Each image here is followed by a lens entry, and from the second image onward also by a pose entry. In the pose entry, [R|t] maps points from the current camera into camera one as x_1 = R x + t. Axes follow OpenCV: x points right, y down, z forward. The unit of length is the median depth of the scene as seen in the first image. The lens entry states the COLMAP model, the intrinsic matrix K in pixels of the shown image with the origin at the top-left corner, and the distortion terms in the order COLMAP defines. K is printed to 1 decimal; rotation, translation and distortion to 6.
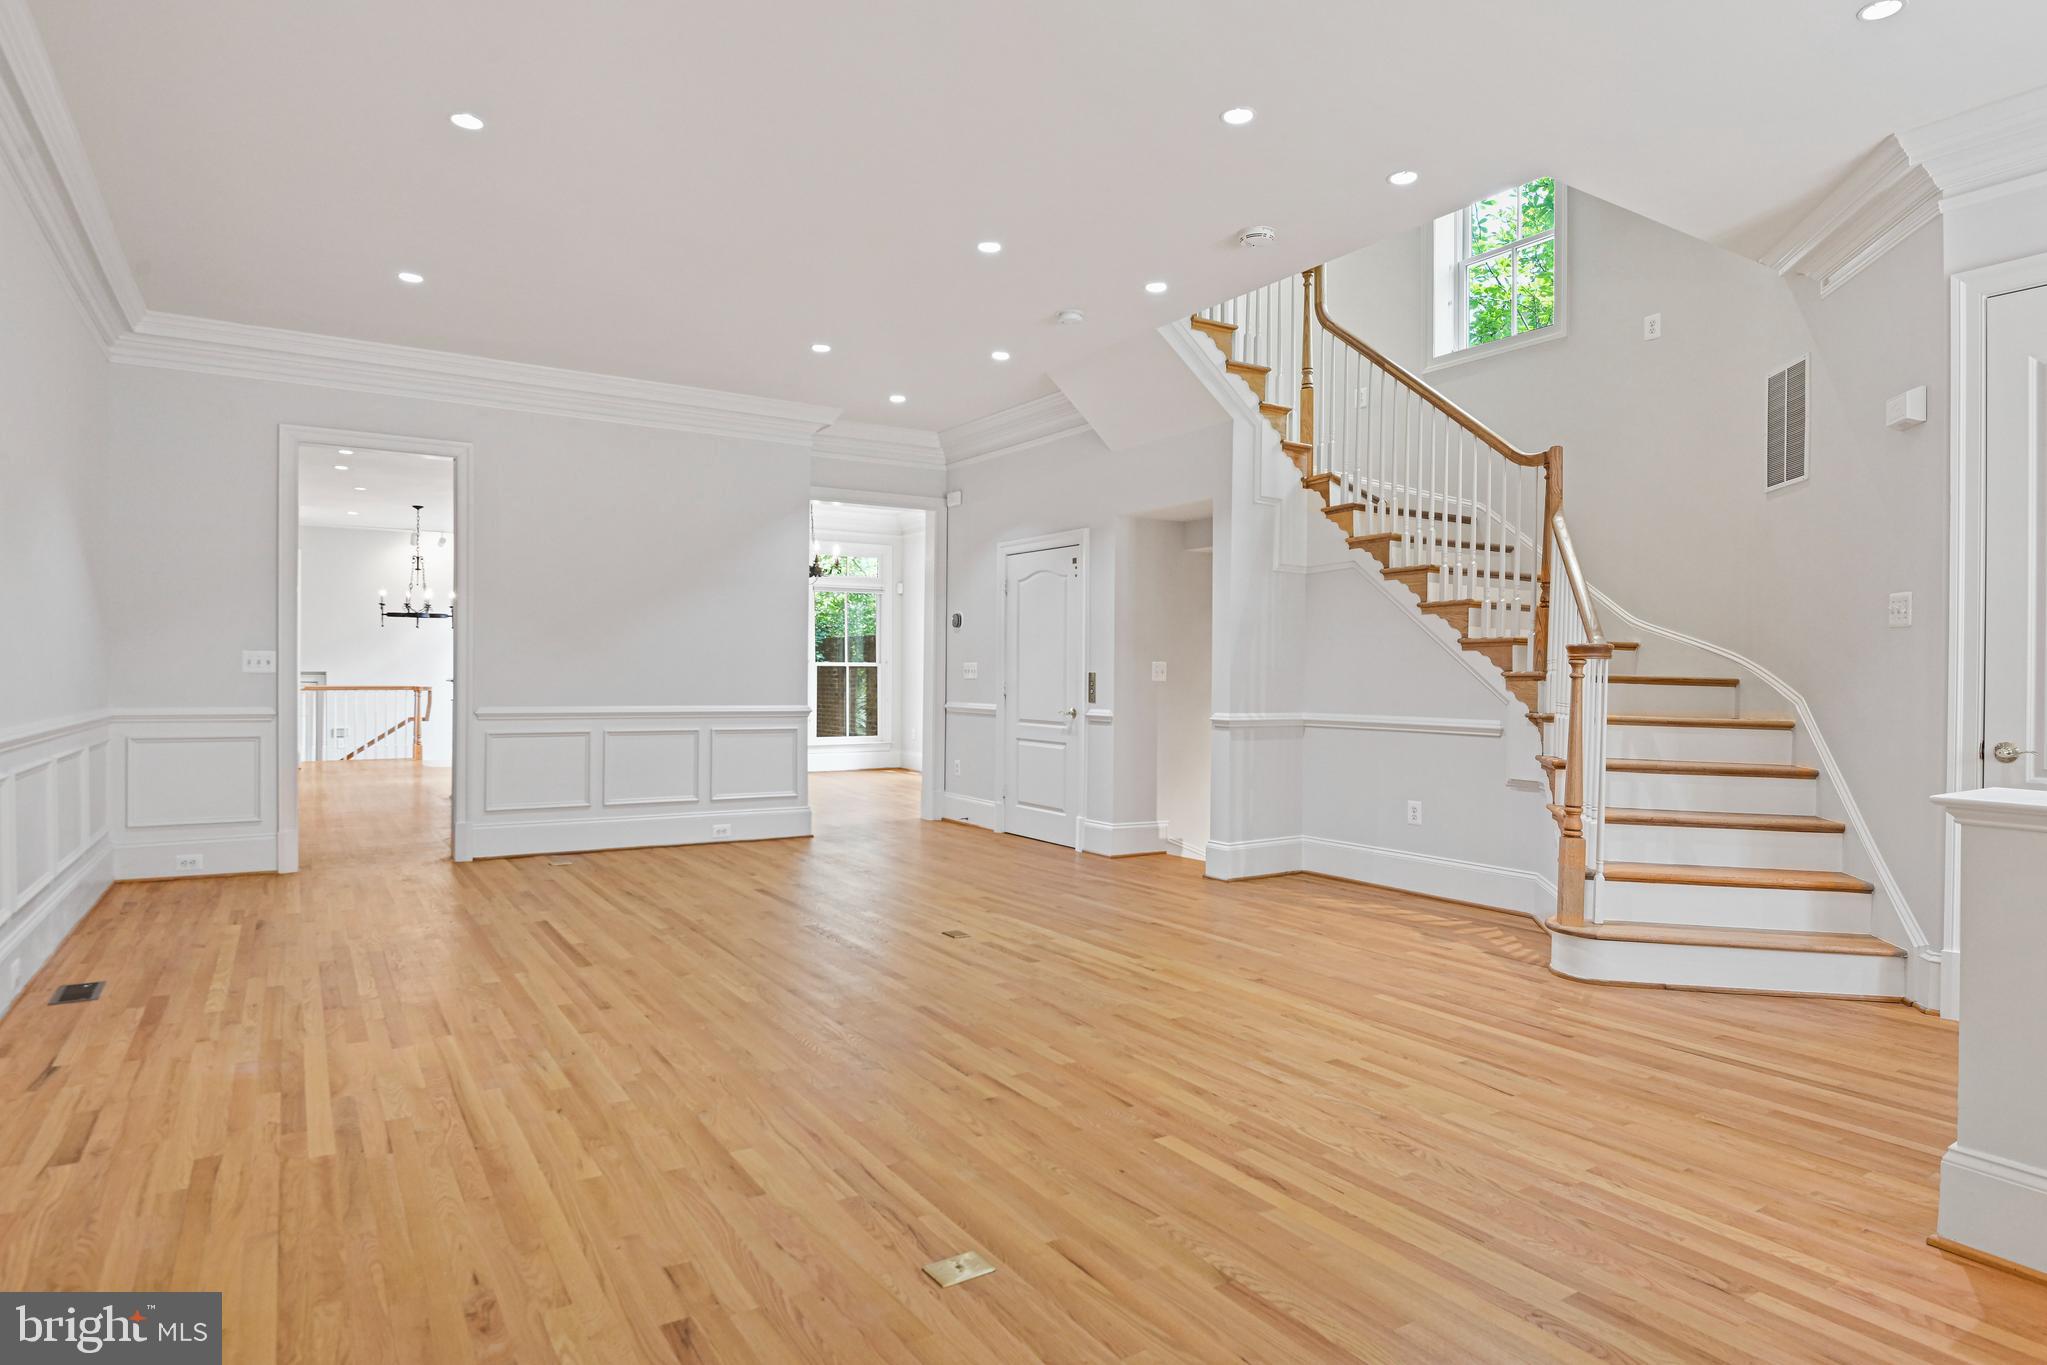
lens RADIAL K [[1157.5, 0, 1023.5], [0, 1157.5, 682.5], [0, 0, 1]] dist [-0.004461, -0.000847]
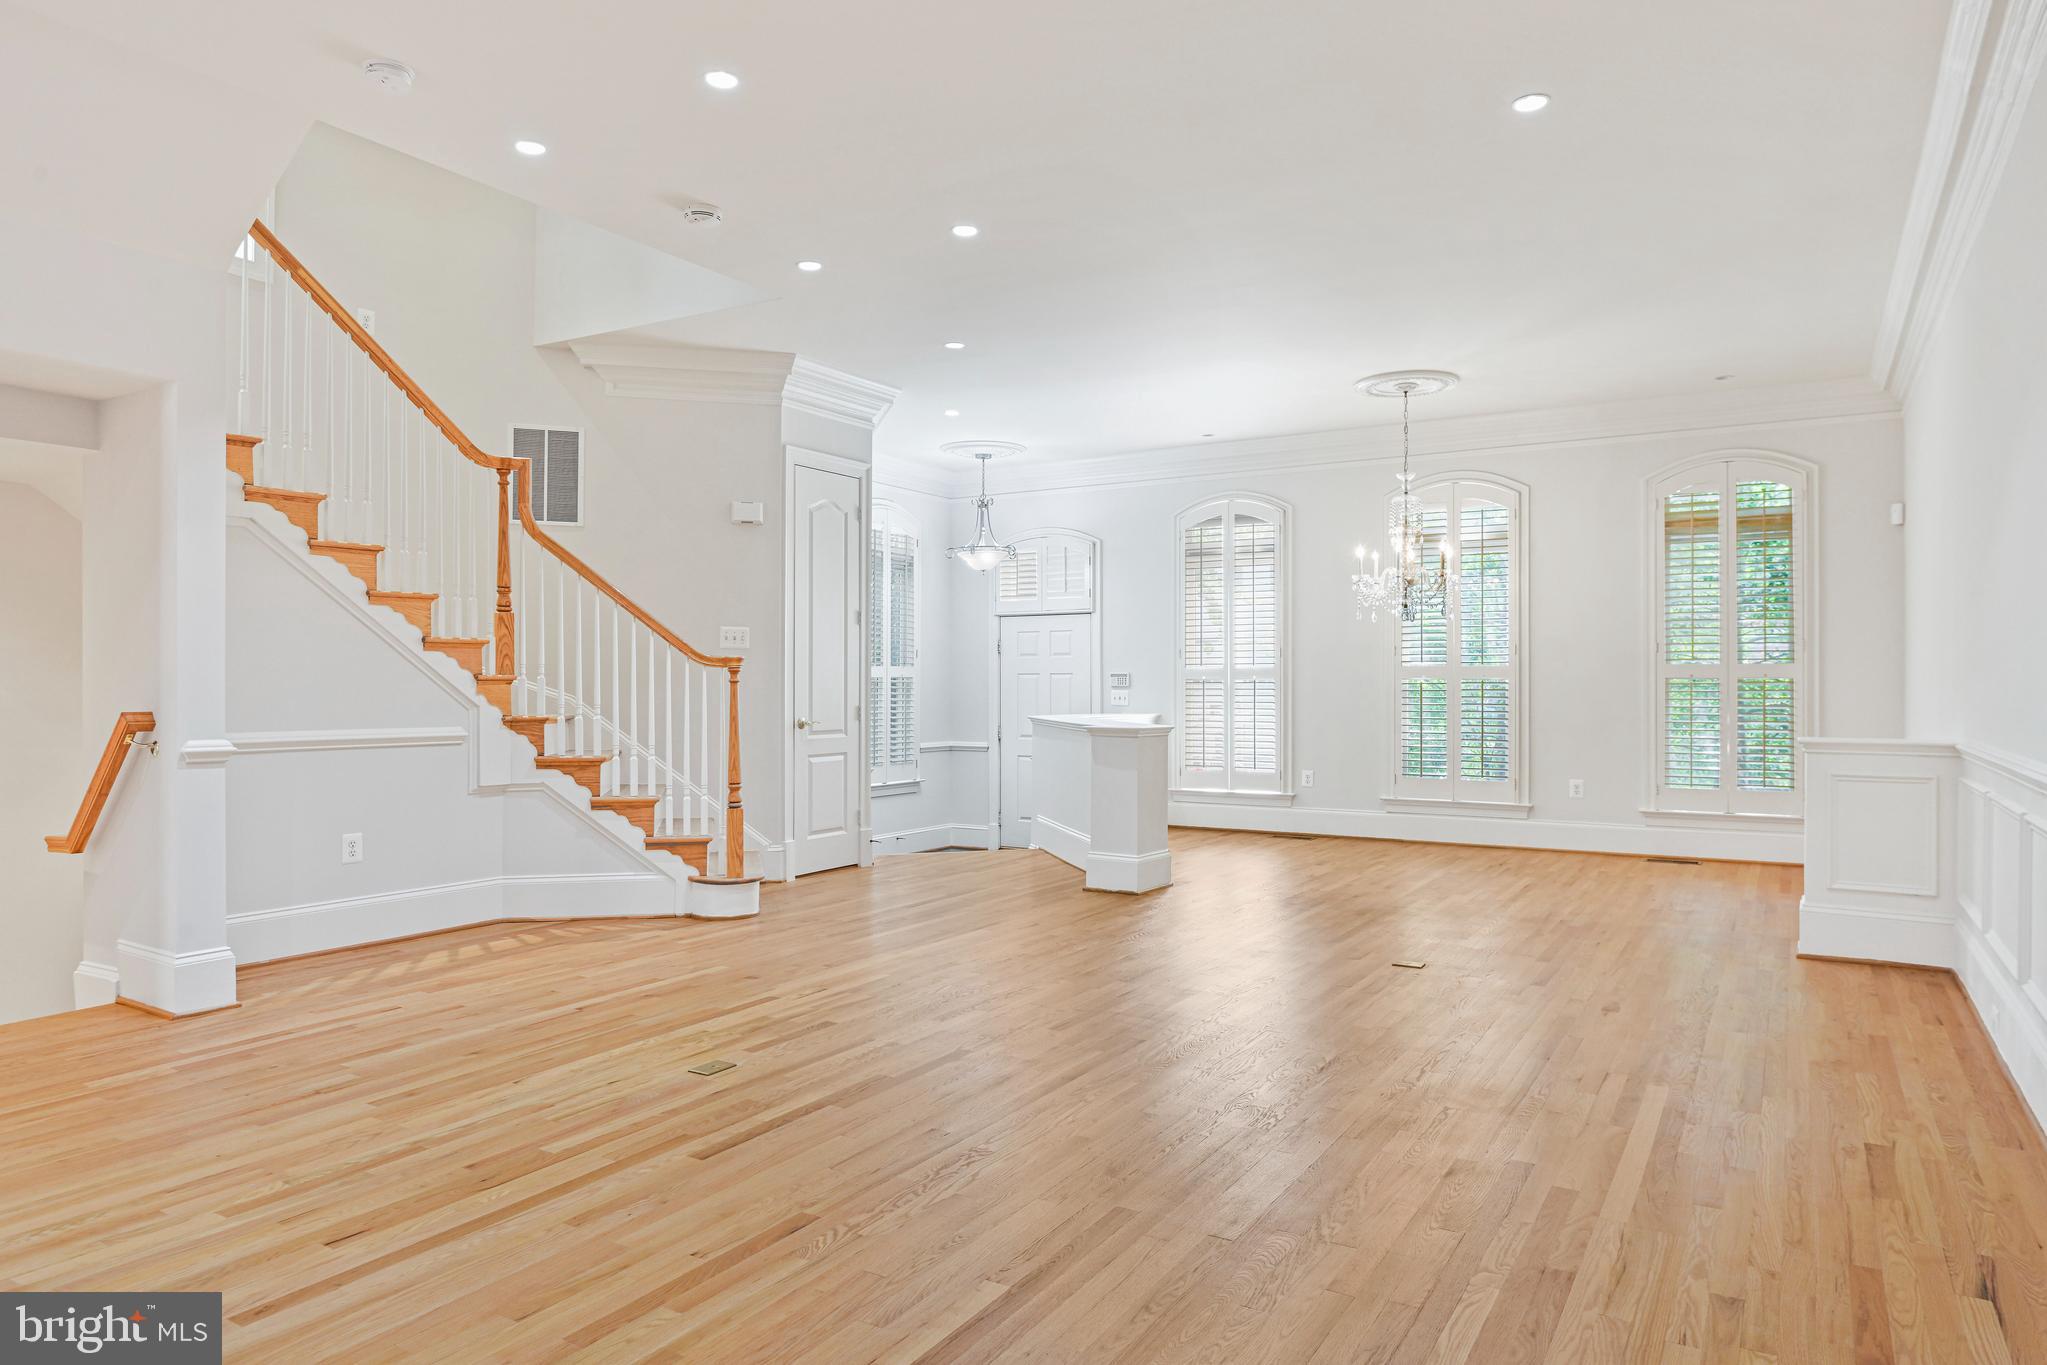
lens RADIAL K [[1275.6, 0, 1023.5], [0, 1275.6, 682.5], [0, 0, 1]] dist [0.002192, 0.000693]
pose [[-0.445147, -0.007045, 0.895430, -0.812294], [-0.001252, 0.999973, 0.007245, -0.012509], [-0.895457, 0.002104, -0.445143, 1.181380]]
